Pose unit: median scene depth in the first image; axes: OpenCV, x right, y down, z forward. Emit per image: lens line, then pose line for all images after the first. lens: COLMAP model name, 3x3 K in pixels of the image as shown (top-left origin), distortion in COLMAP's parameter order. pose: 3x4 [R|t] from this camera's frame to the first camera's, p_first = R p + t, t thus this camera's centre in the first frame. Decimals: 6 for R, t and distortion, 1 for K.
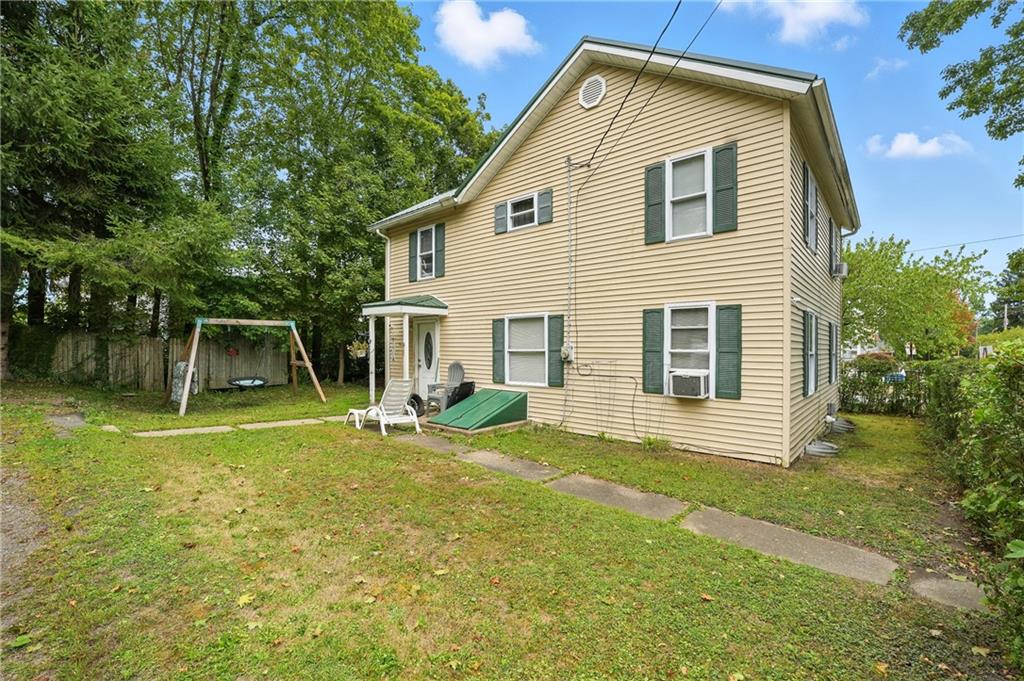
lens RADIAL K [[425.5, 0, 511.2], [0, 425.5, 340.8], [0, 0, 1]] dist [-0.004686, -0.000256]
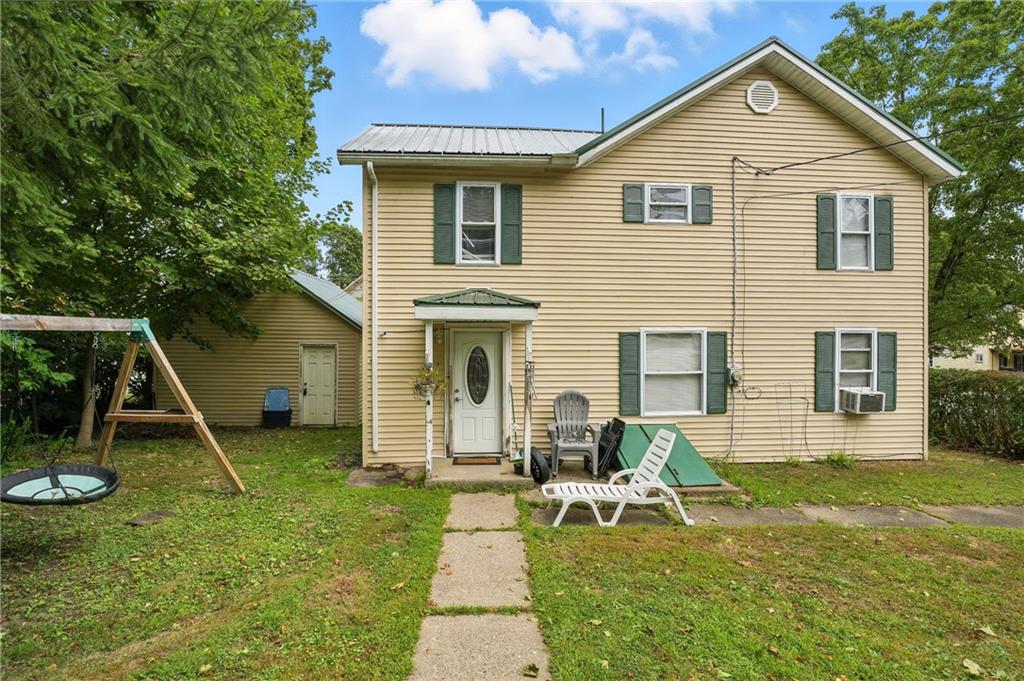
lens RADIAL K [[459.7, 0, 512.3], [0, 459.7, 336.5], [0, 0, 1]] dist [-0.010519, 0.000264]
pose [[0.717965, 0.004350, 0.696066, -0.868264], [-0.009509, 0.999948, 0.003559, -0.051049], [-0.696015, -0.009174, 0.717969, 0.624579]]
